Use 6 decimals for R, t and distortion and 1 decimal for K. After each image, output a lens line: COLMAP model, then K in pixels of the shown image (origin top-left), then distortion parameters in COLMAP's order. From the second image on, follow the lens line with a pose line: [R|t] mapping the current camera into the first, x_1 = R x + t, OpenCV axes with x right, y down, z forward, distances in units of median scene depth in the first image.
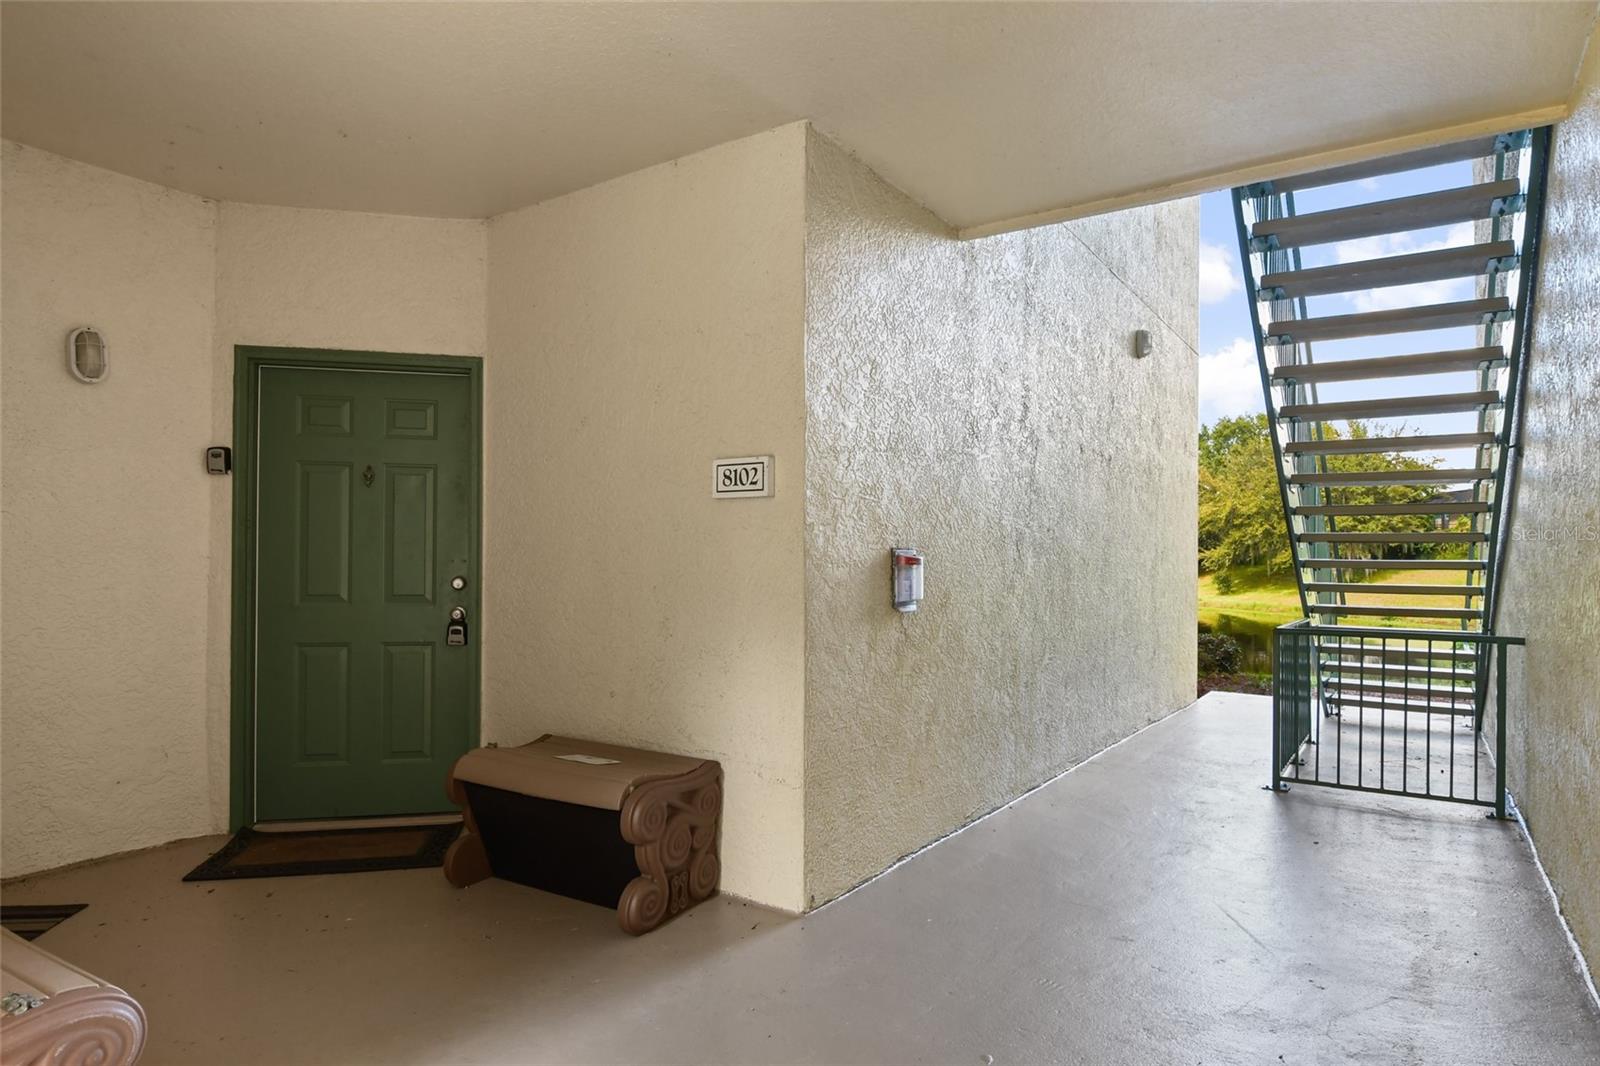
lens RADIAL K [[895.3, 0, 800.0], [0, 895.3, 533.0], [0, 0, 1]] dist [-0.001000, -0.022098]
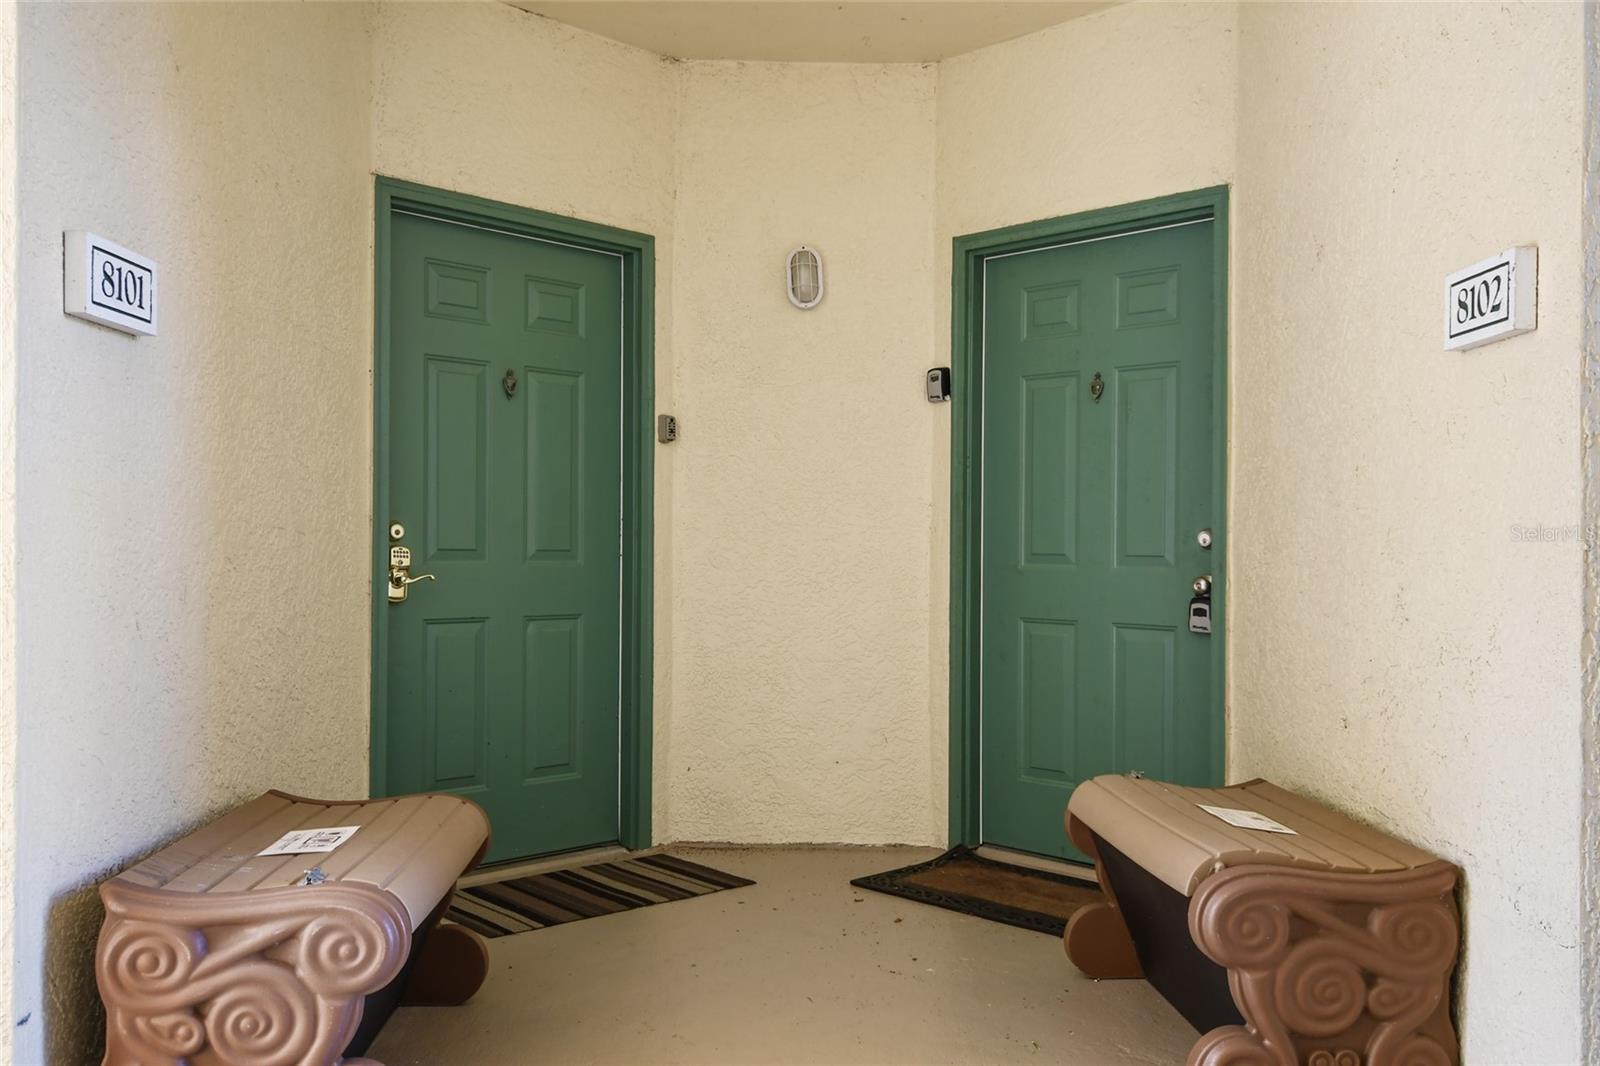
lens RADIAL K [[1341.3, 0, 800.0], [0, 1341.3, 533.0], [0, 0, 1]] dist [0.013849, -0.000068]
pose [[0.549868, -0.007639, -0.835217, 0.292998], [0.013060, 0.999915, -0.000548, 0.052150], [0.835149, -0.010607, 0.549921, 0.227566]]
